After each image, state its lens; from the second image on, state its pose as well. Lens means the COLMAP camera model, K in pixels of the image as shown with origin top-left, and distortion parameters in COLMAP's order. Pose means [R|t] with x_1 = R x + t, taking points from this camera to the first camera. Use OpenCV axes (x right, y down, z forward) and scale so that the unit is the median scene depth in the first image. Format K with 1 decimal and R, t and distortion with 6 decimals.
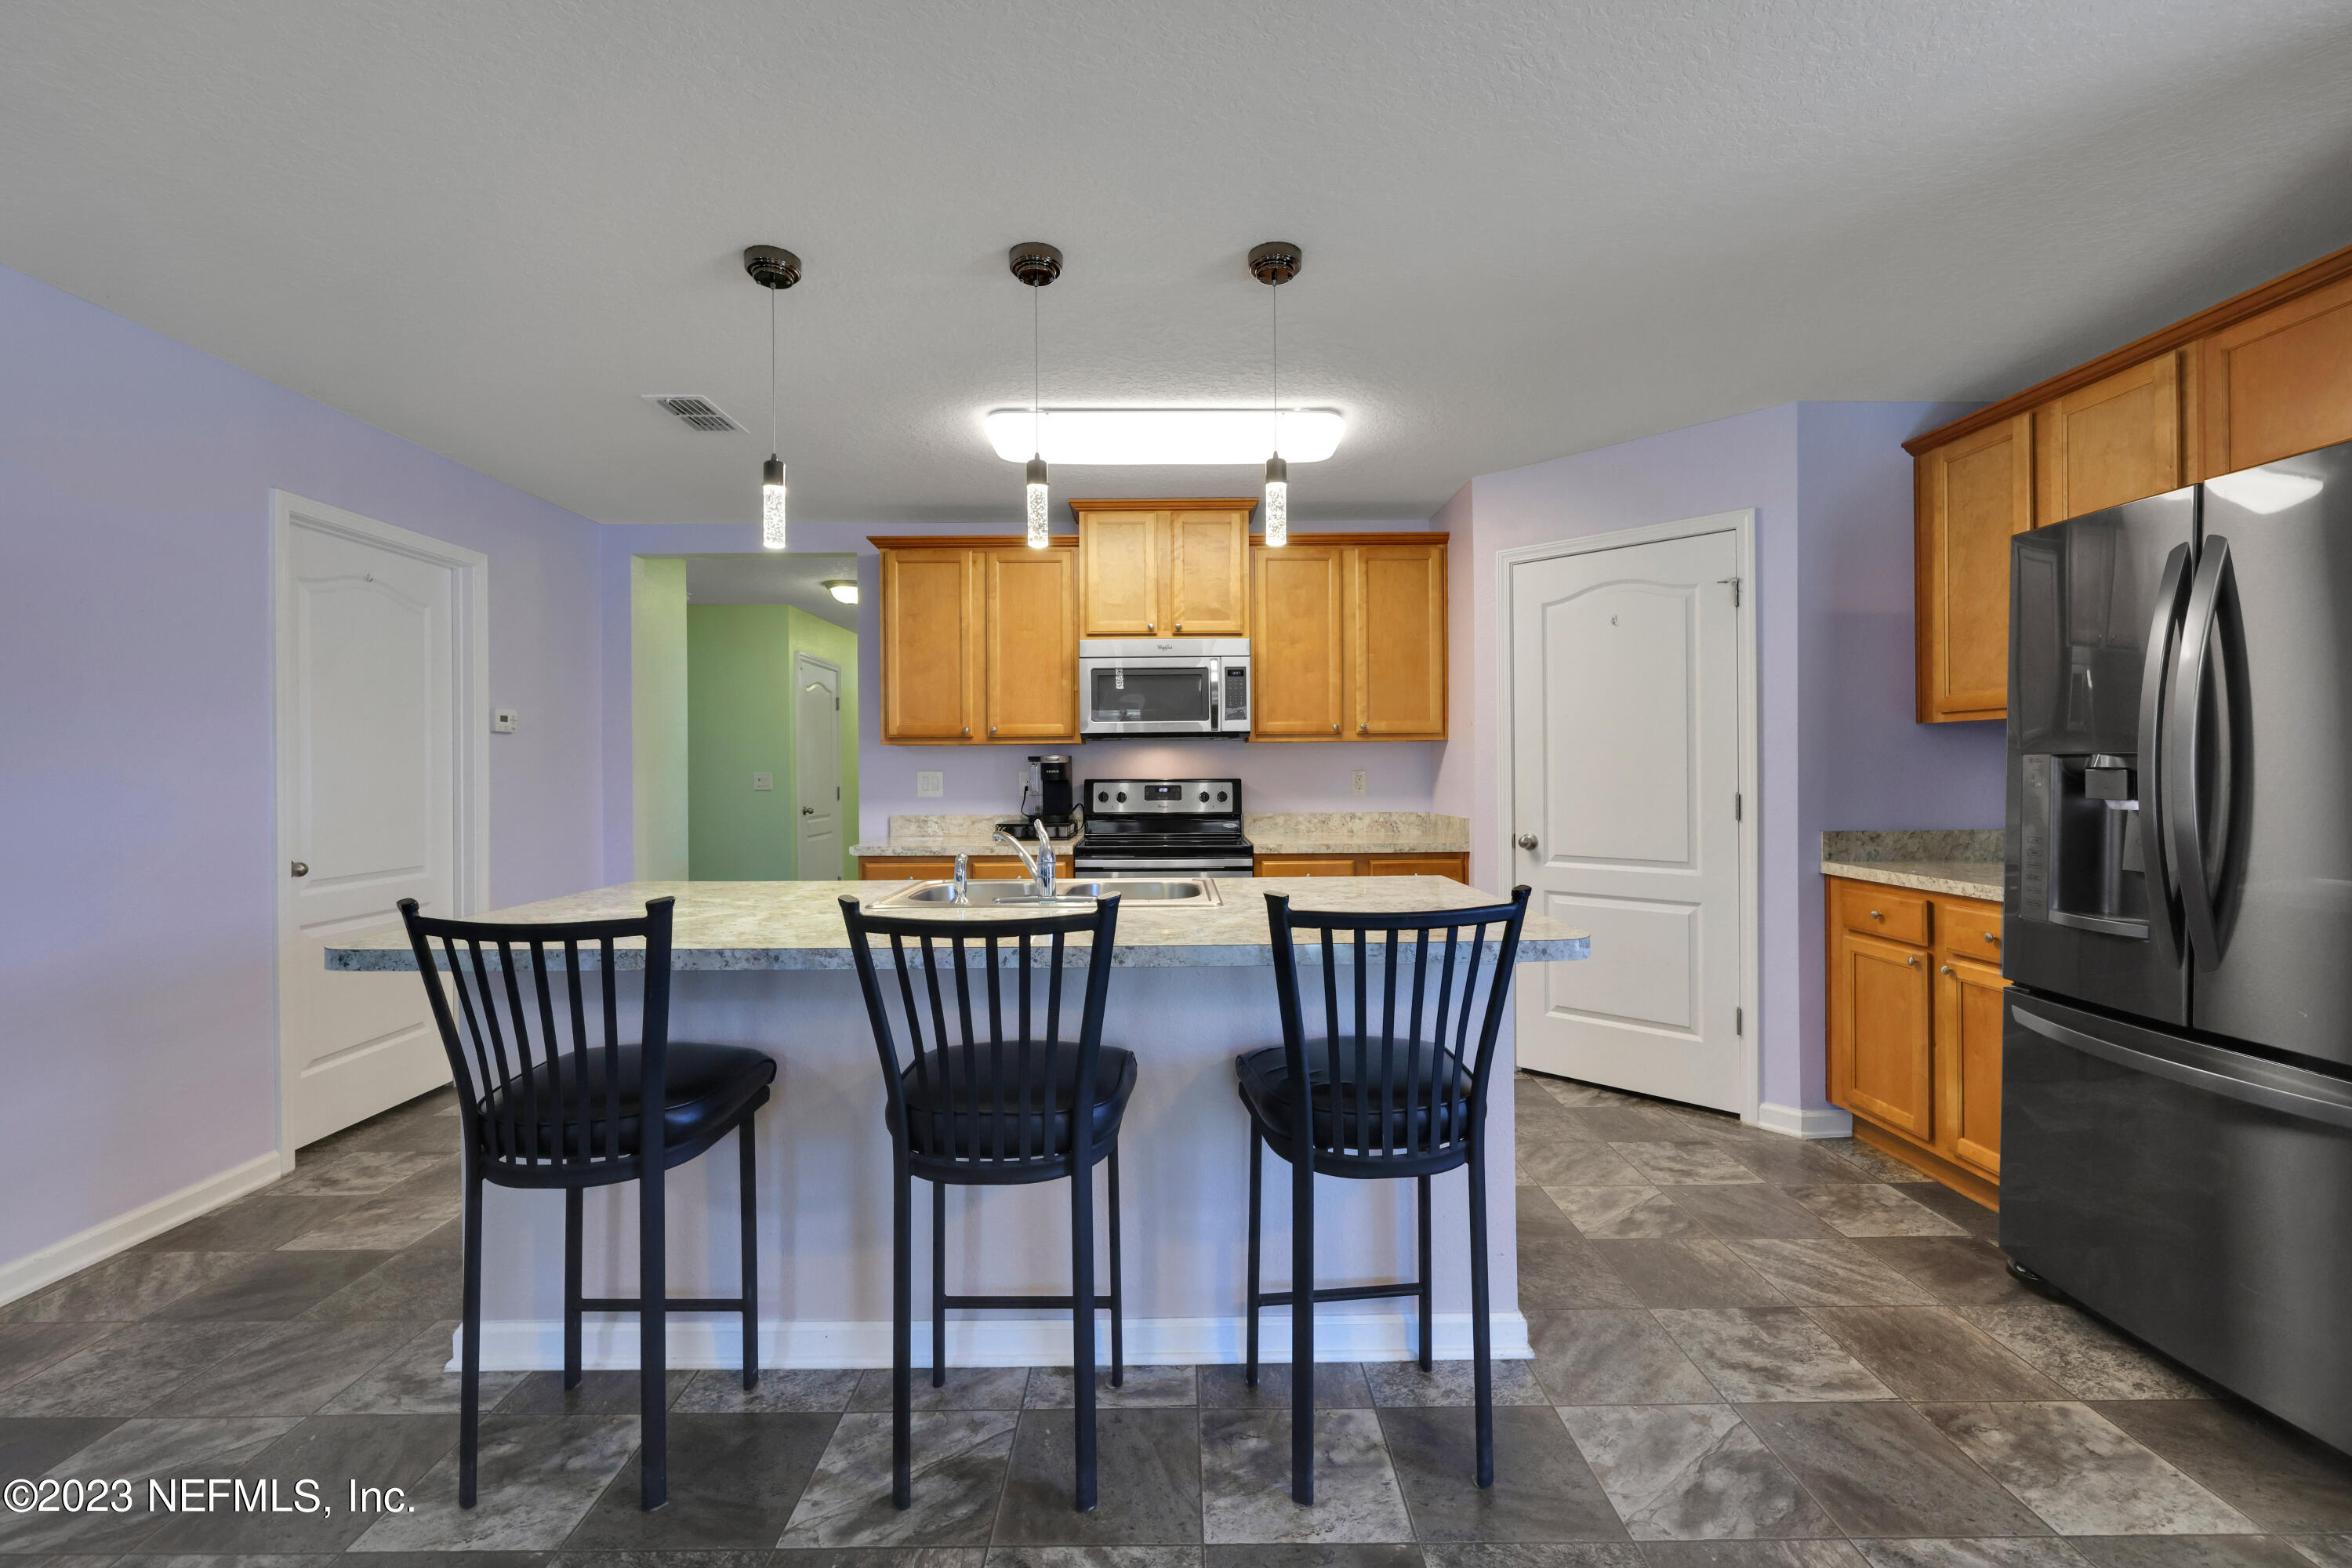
lens RADIAL K [[976.8, 0, 1176.0], [0, 976.8, 774.5], [0, 0, 1]] dist [-0.001209, -0.000174]
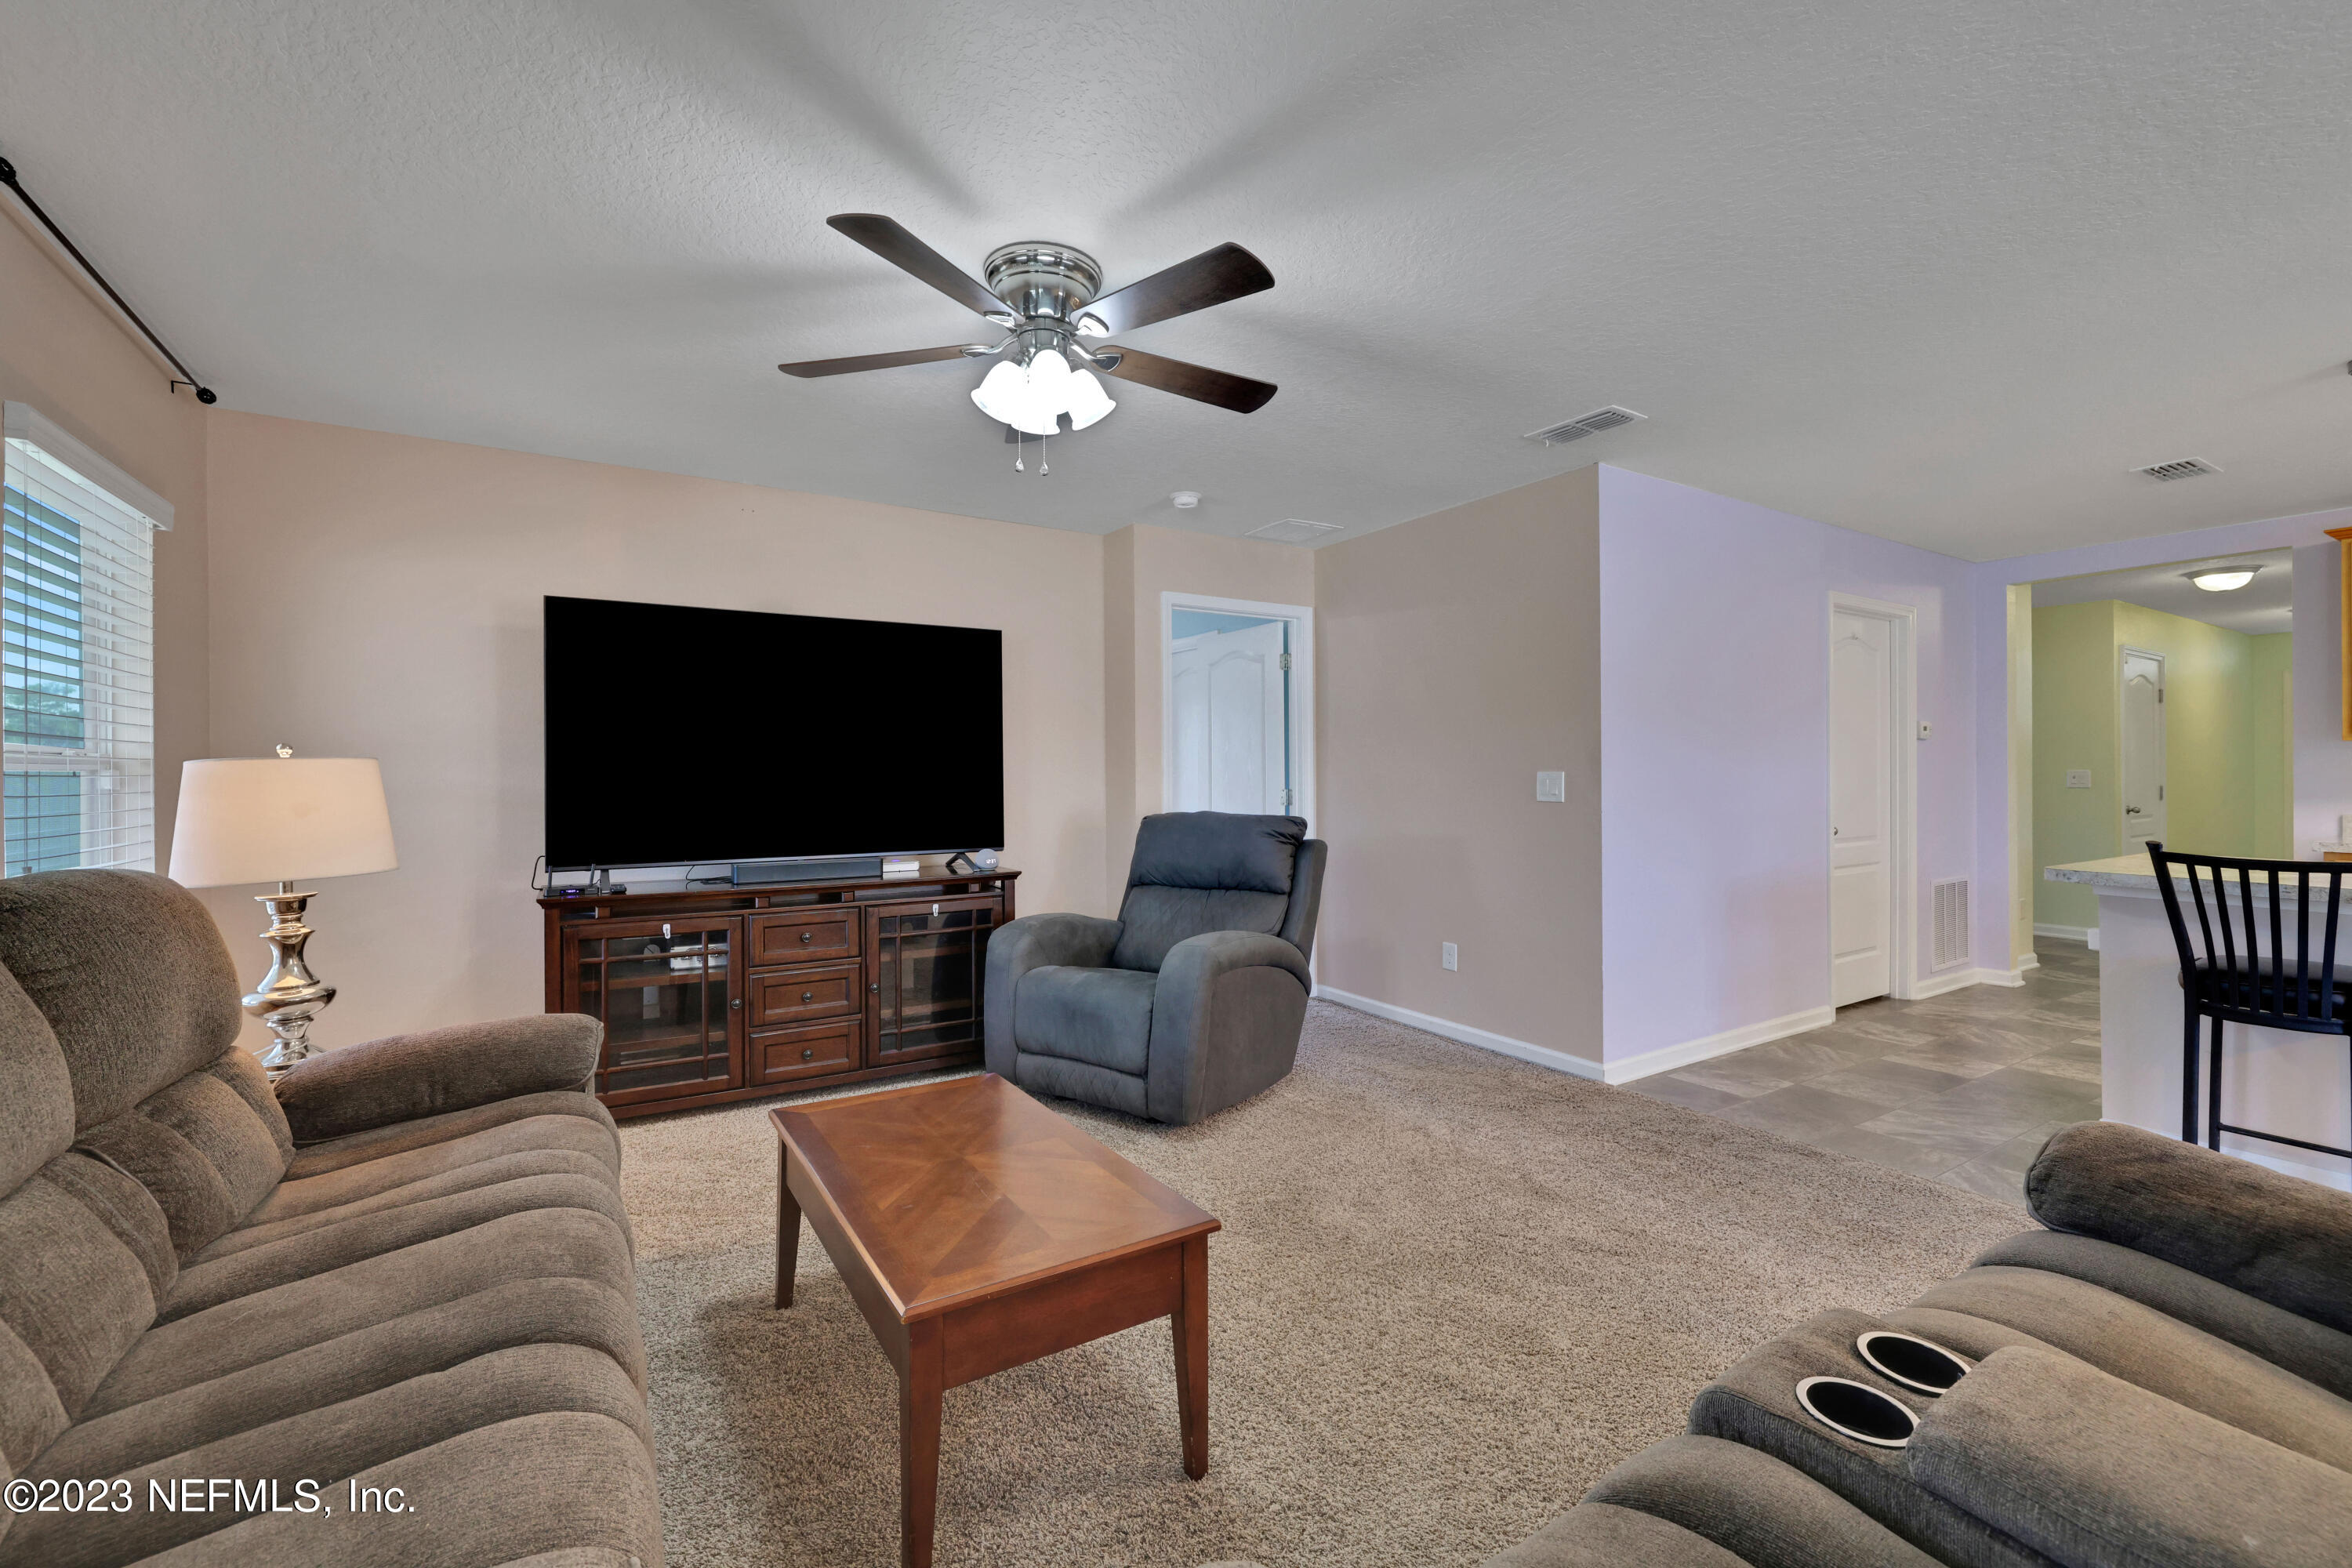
lens RADIAL K [[976.8, 0, 1168.3], [0, 976.8, 781.8], [0, 0, 1]] dist [-0.001209, -0.000174]
pose [[0.520971, 0.009994, -0.853516, -0.081690], [-0.003541, 0.999948, 0.009547, 0.004734], [0.853567, -0.001952, 0.520979, -0.508194]]
